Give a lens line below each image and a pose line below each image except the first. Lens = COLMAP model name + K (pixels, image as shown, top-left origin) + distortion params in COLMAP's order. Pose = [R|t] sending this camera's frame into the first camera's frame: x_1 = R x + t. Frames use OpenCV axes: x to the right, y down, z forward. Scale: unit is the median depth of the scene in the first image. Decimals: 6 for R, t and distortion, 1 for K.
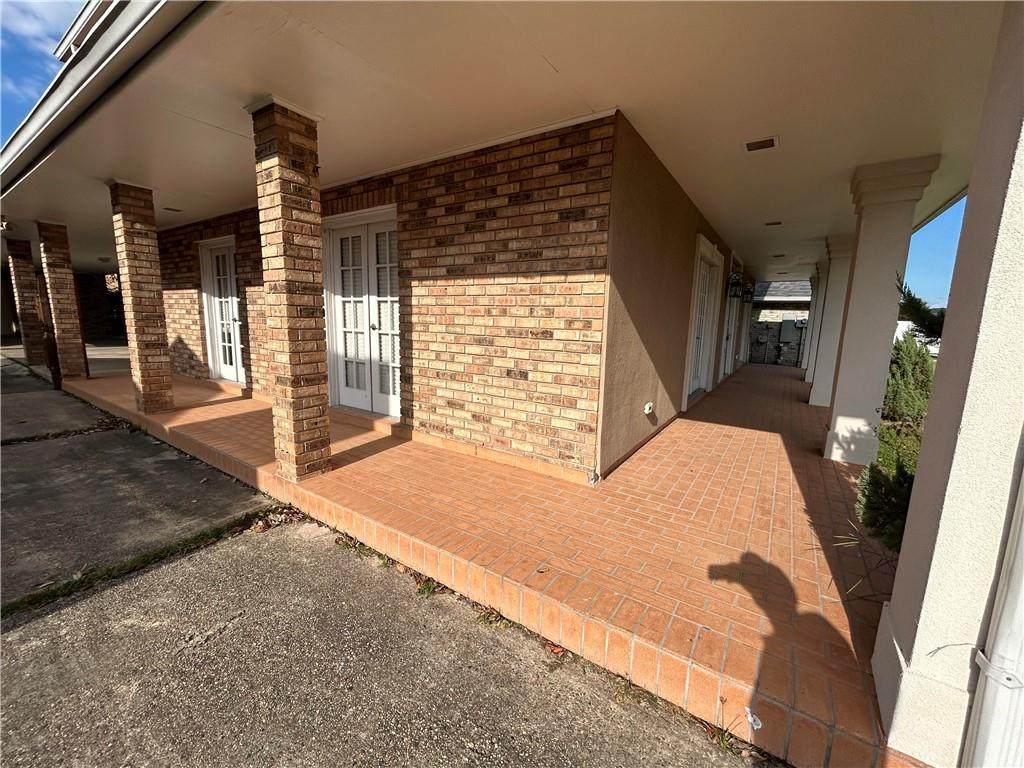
lens RADIAL K [[414.4, 0, 512.6], [0, 414.4, 382.7], [0, 0, 1]] dist [-0.000241, -0.000292]
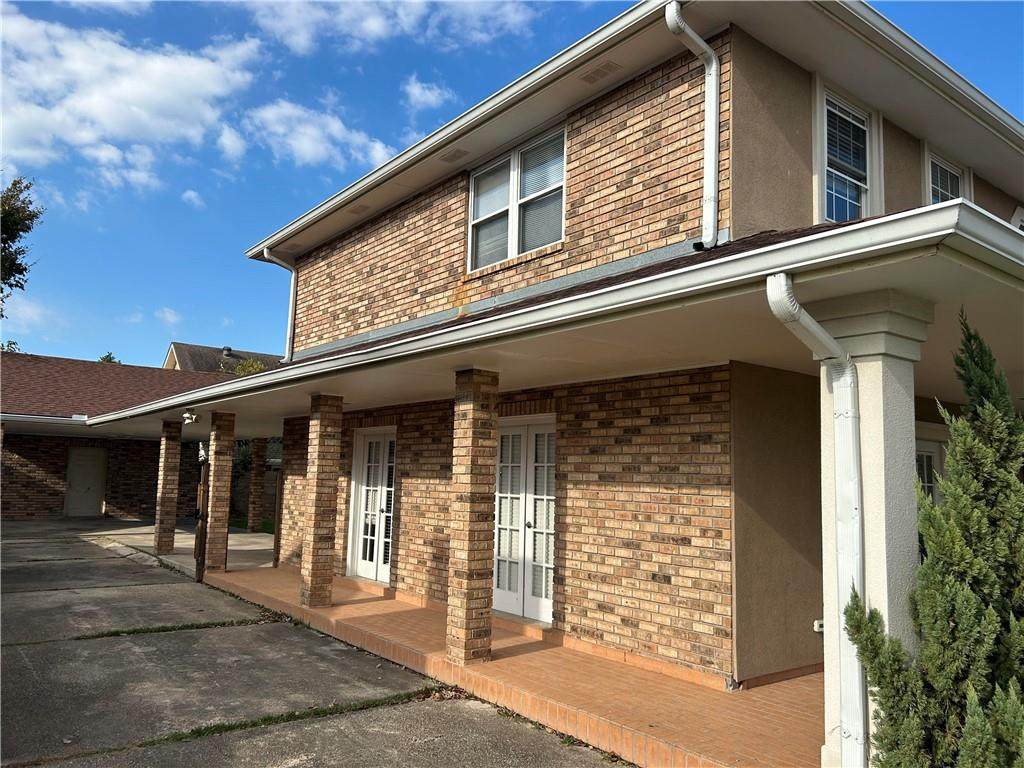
lens RADIAL K [[769.7, 0, 503.4], [0, 769.7, 393.2], [0, 0, 1]] dist [0.079599, -0.112020]
pose [[0.946314, -0.034770, -0.321374, 0.269237], [-0.054444, 0.962851, -0.264488, 0.066944], [0.318632, 0.267785, 0.909266, -1.002481]]
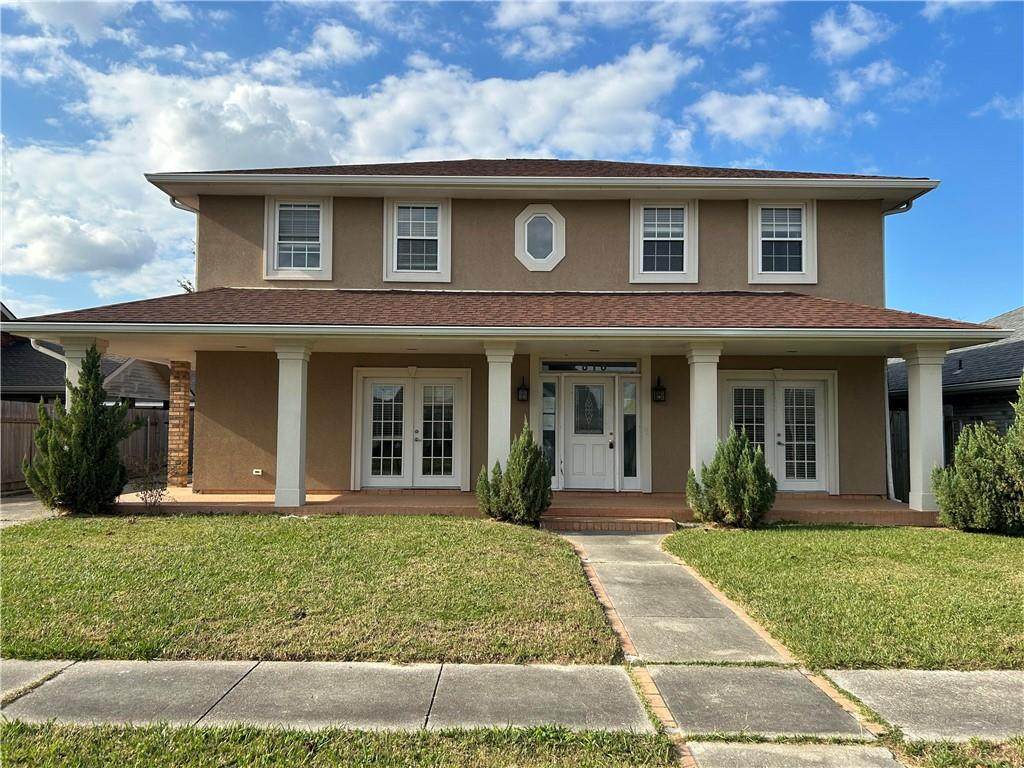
lens RADIAL K [[769.7, 0, 503.4], [0, 769.7, 393.2], [0, 0, 1]] dist [0.079599, -0.112020]
pose [[0.553975, -0.058986, -0.830441, 4.382568], [-0.123050, 0.980730, -0.151745, 0.118956], [0.823390, 0.186249, 0.536042, -0.031723]]
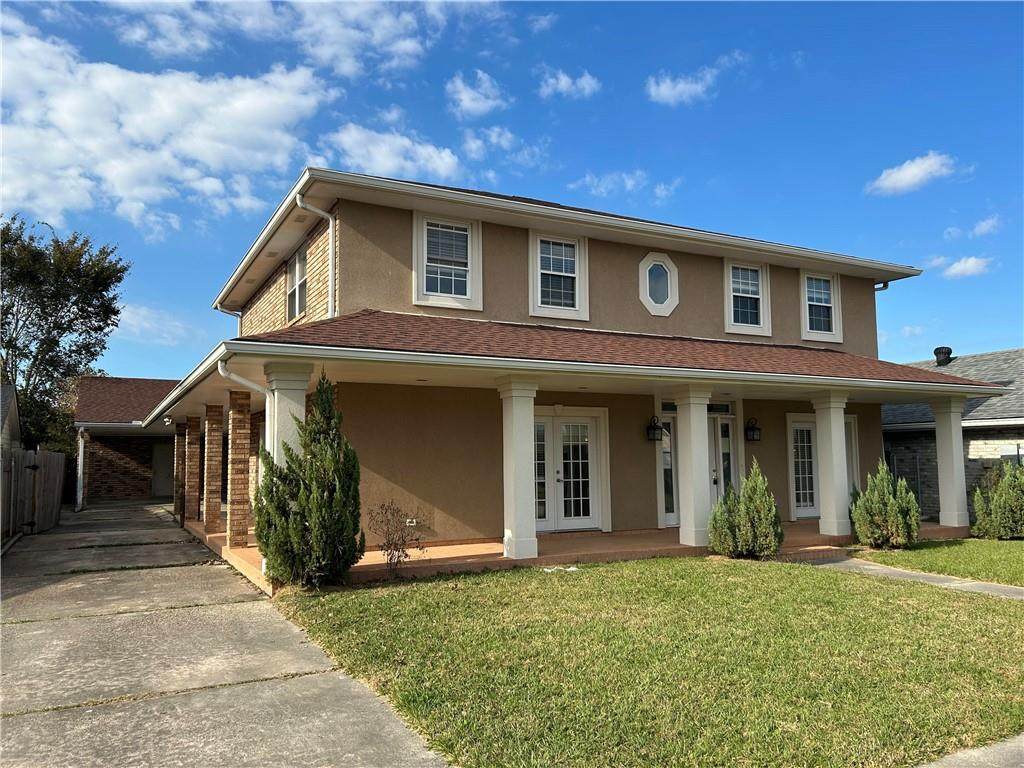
lens RADIAL K [[793.1, 0, 531.2], [0, 793.1, 395.6], [0, 0, 1]] dist [0.014999, -0.002248]
pose [[0.883060, -0.072902, -0.463563, 2.545873], [-0.040493, 0.972336, -0.230050, 0.310554], [0.467510, 0.221919, 0.855679, -1.781998]]
